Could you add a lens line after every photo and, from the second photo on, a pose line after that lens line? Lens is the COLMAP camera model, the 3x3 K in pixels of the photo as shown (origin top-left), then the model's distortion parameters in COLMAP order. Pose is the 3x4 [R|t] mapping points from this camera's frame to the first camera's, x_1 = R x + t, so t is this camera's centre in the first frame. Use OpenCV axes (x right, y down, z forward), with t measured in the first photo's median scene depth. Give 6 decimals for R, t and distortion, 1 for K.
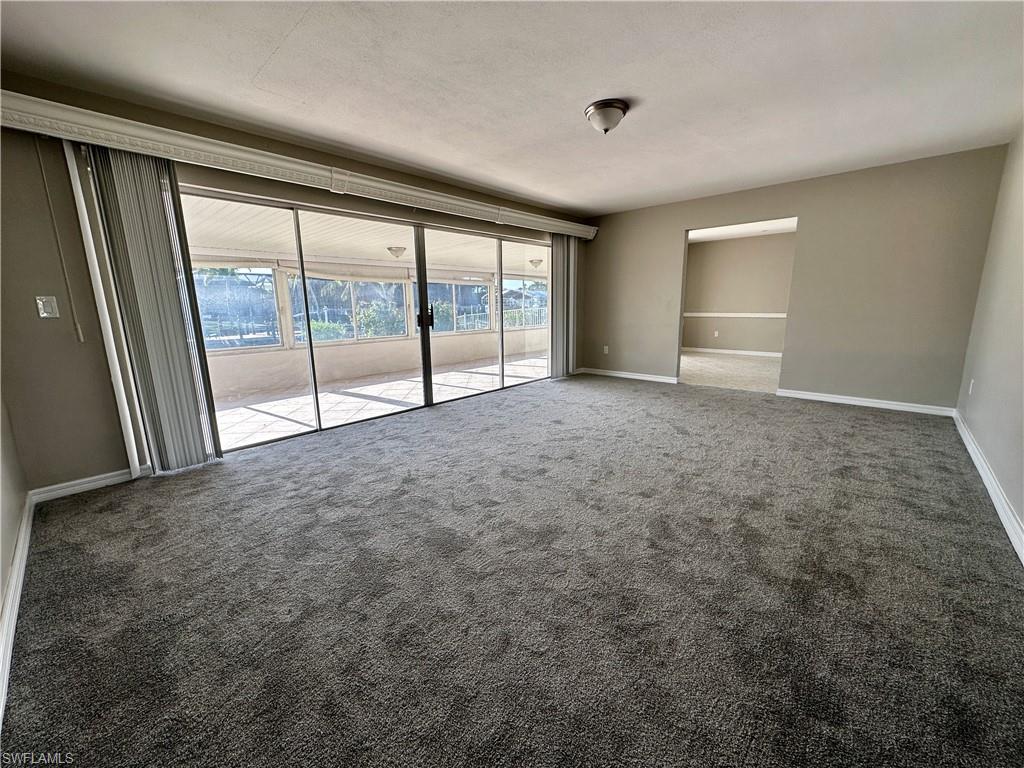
lens RADIAL K [[407.6, 0, 512.8], [0, 407.6, 385.4], [0, 0, 1]] dist [0.004607, 0.000062]
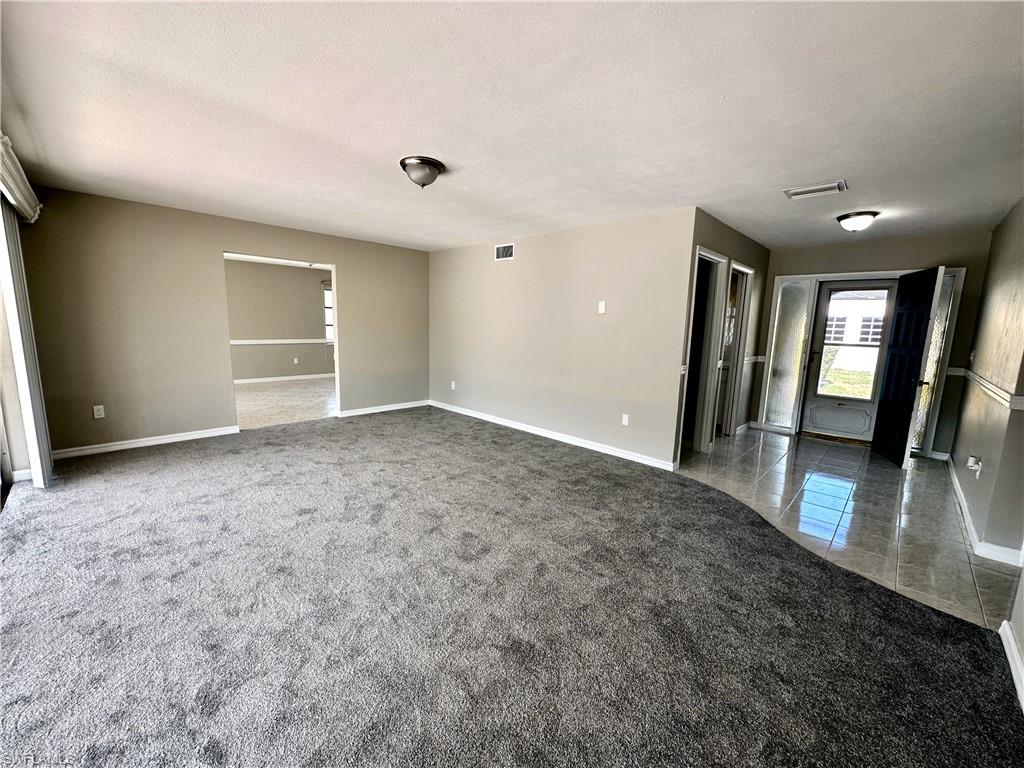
lens RADIAL K [[407.6, 0, 512.3], [0, 407.6, 383.1], [0, 0, 1]] dist [0.004607, 0.000062]
pose [[0.035123, -0.131909, 0.990639, -0.640331], [0.167861, 0.977947, 0.124267, -0.183211], [-0.985185, 0.161925, 0.056491, 0.626709]]
